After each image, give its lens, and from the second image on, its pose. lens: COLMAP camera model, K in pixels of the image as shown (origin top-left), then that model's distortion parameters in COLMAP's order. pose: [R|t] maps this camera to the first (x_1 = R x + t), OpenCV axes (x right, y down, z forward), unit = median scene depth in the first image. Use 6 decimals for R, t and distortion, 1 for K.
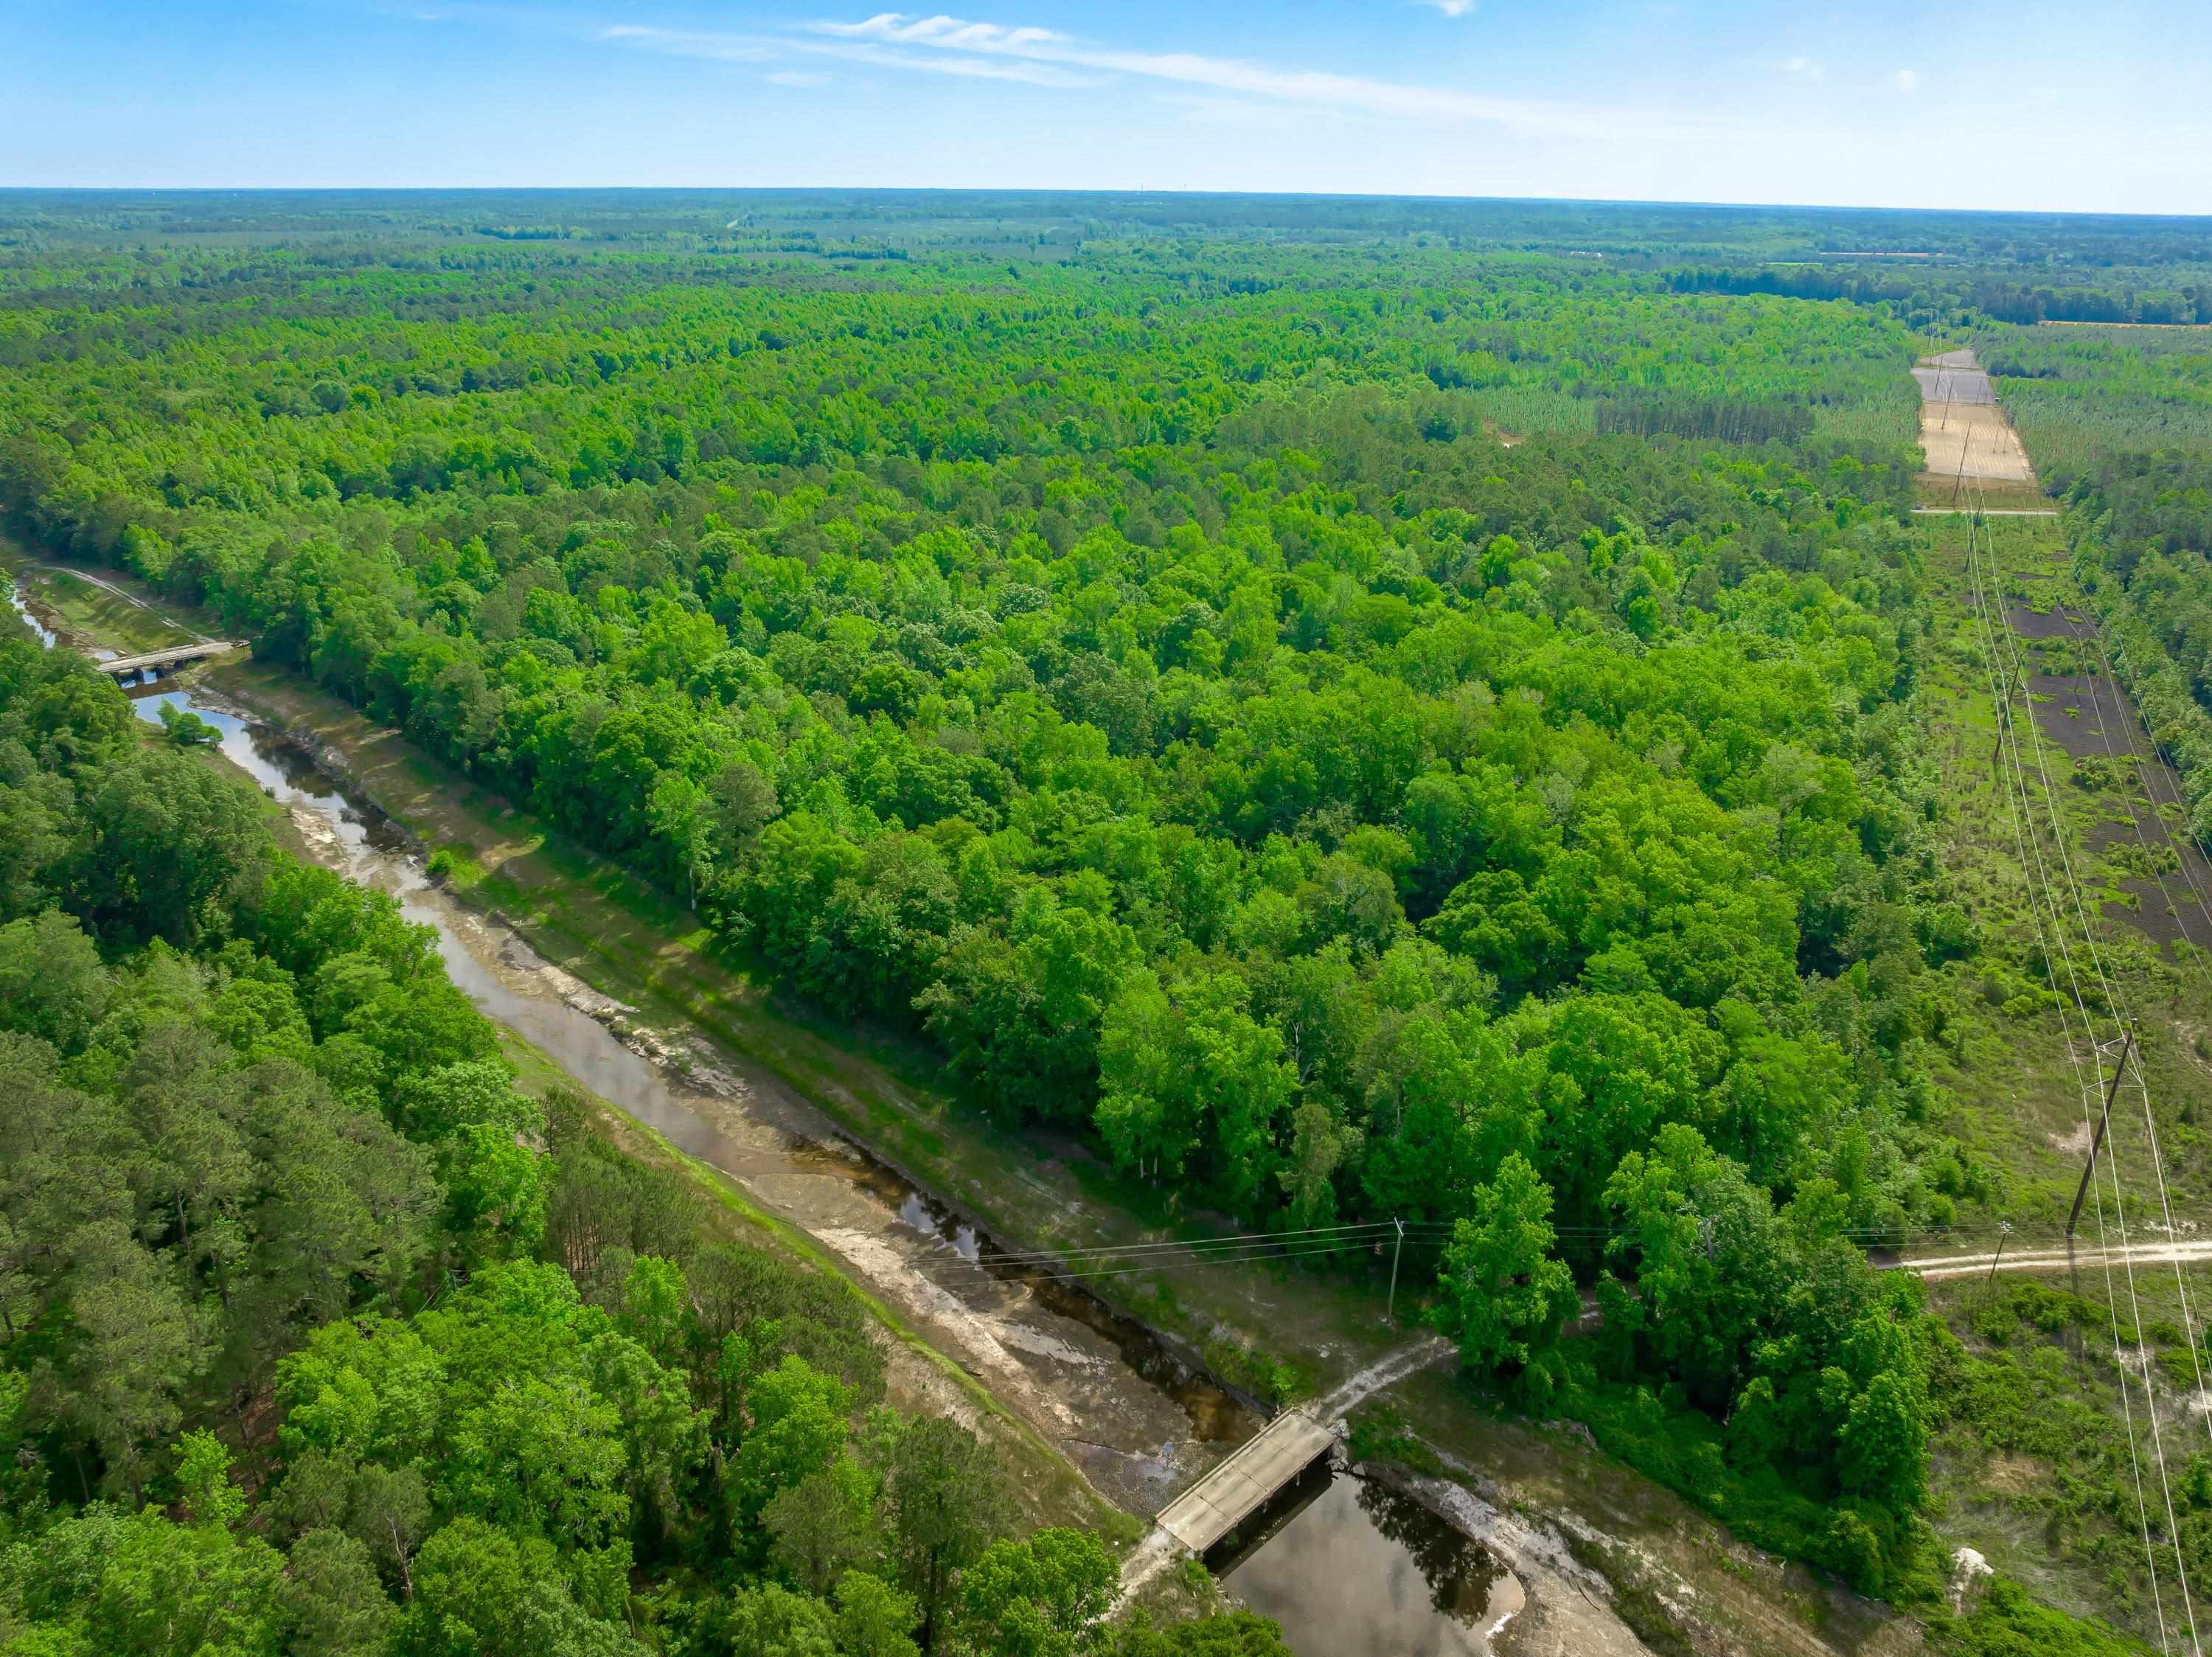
lens RADIAL K [[1530.3, 0, 1106.0], [0, 1530.3, 828.5], [0, 0, 1]] dist [-0.037880, -0.000609]
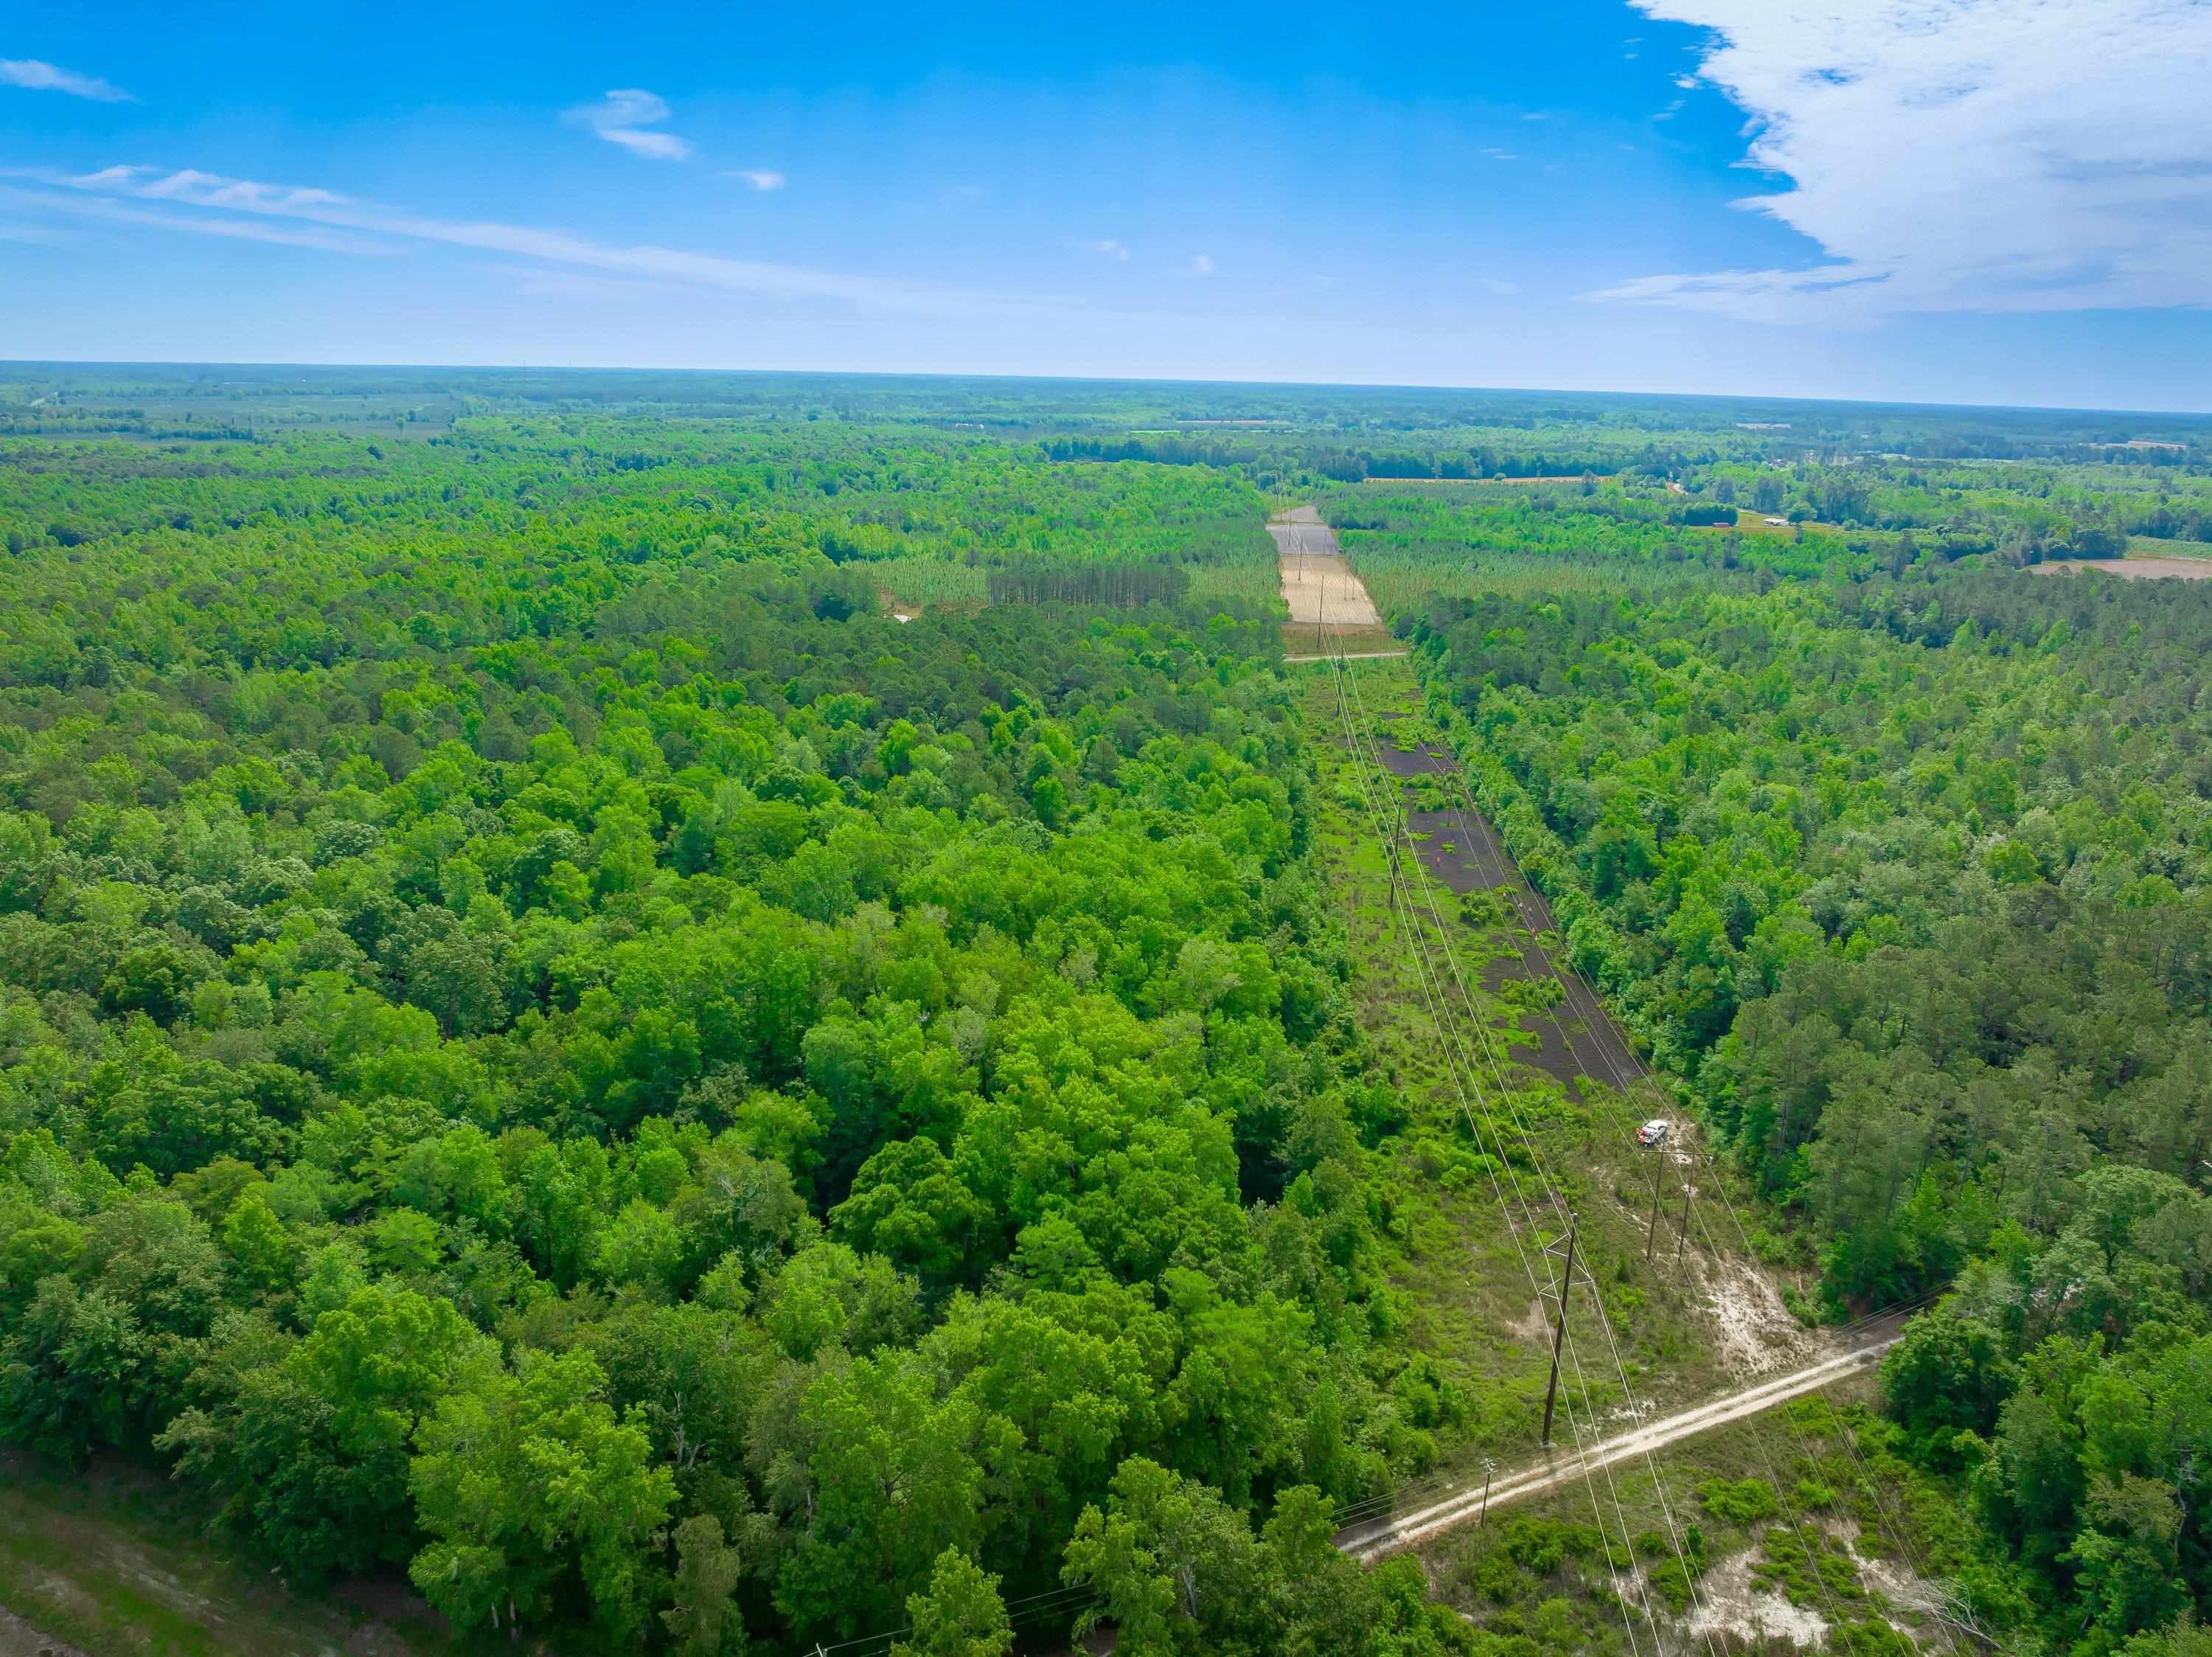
lens RADIAL K [[1530.3, 0, 1106.0], [0, 1530.3, 828.5], [0, 0, 1]] dist [-0.037880, -0.000609]
pose [[0.931986, -0.093338, 0.350273, 0.045463], [0.128981, 0.988431, -0.079797, -0.037485], [-0.338772, 0.119548, 0.933242, 0.083456]]
